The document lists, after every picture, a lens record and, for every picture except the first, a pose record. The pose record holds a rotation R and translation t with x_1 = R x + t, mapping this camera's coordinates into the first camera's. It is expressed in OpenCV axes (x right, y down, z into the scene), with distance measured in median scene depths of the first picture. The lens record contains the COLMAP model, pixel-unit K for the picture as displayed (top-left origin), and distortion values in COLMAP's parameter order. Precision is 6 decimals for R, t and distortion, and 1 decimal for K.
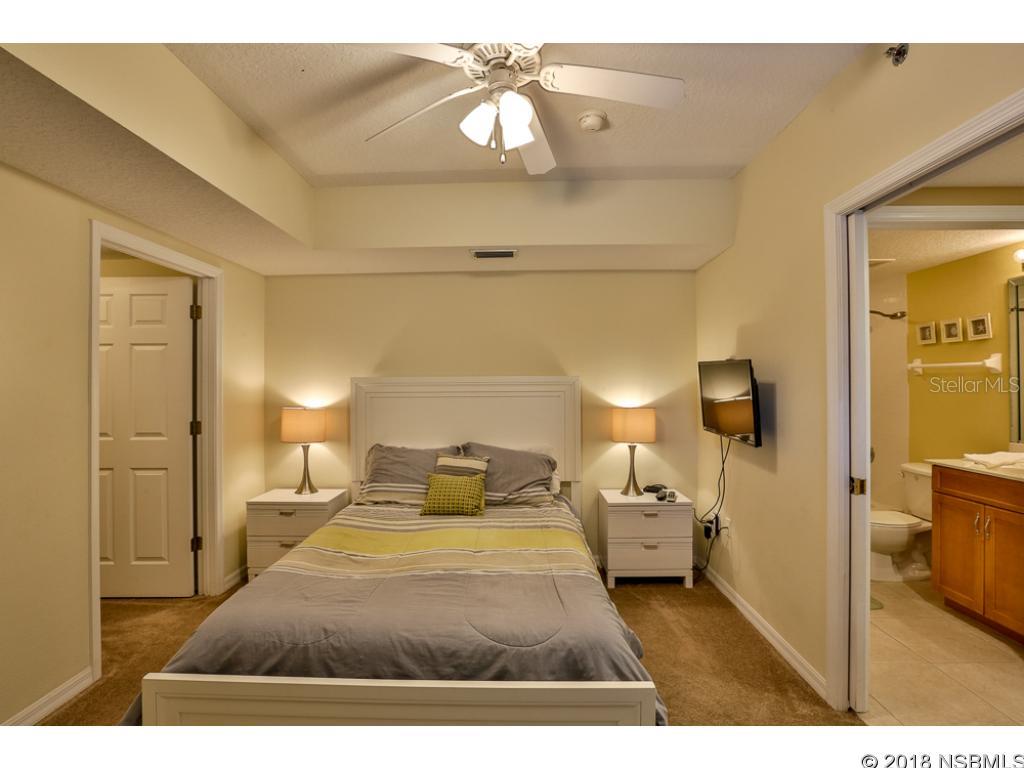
lens RADIAL K [[499.8, 0, 489.7], [0, 499.8, 390.5], [0, 0, 1]] dist [-0.053709, 0.012957]
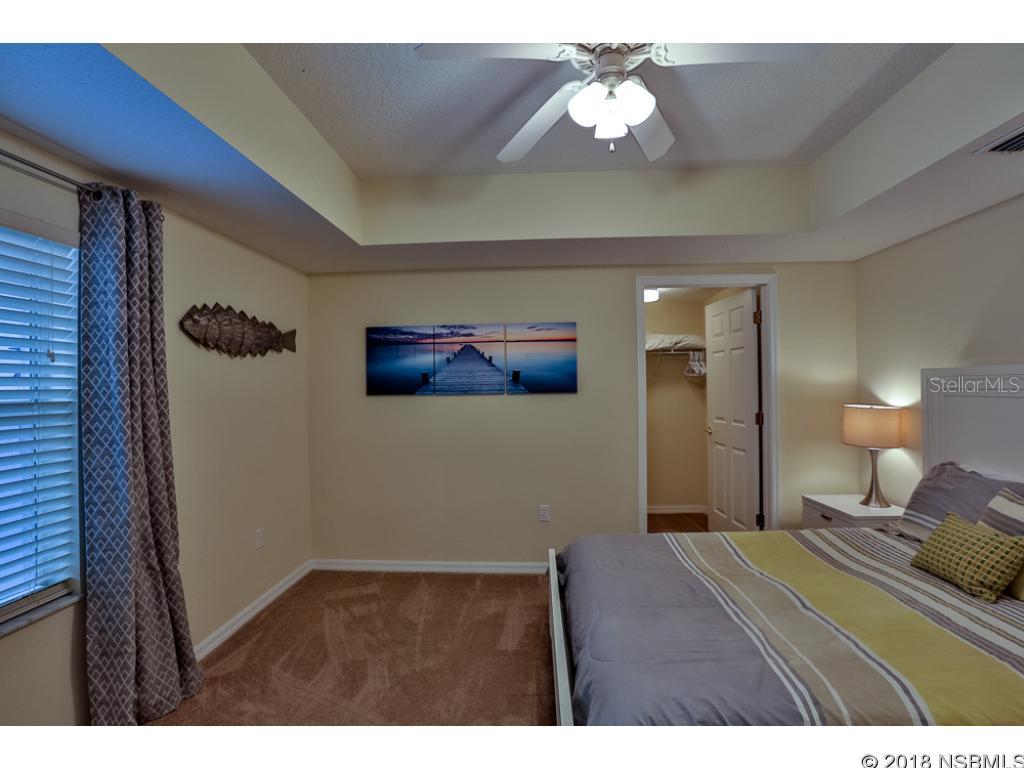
lens RADIAL K [[499.8, 0, 513.7], [0, 499.8, 387.6], [0, 0, 1]] dist [-0.053709, 0.012957]
pose [[-0.041485, 0.004508, -0.999129, 0.607103], [0.006409, 0.999970, 0.004246, -0.005255], [0.999119, -0.006227, -0.041513, 0.511297]]
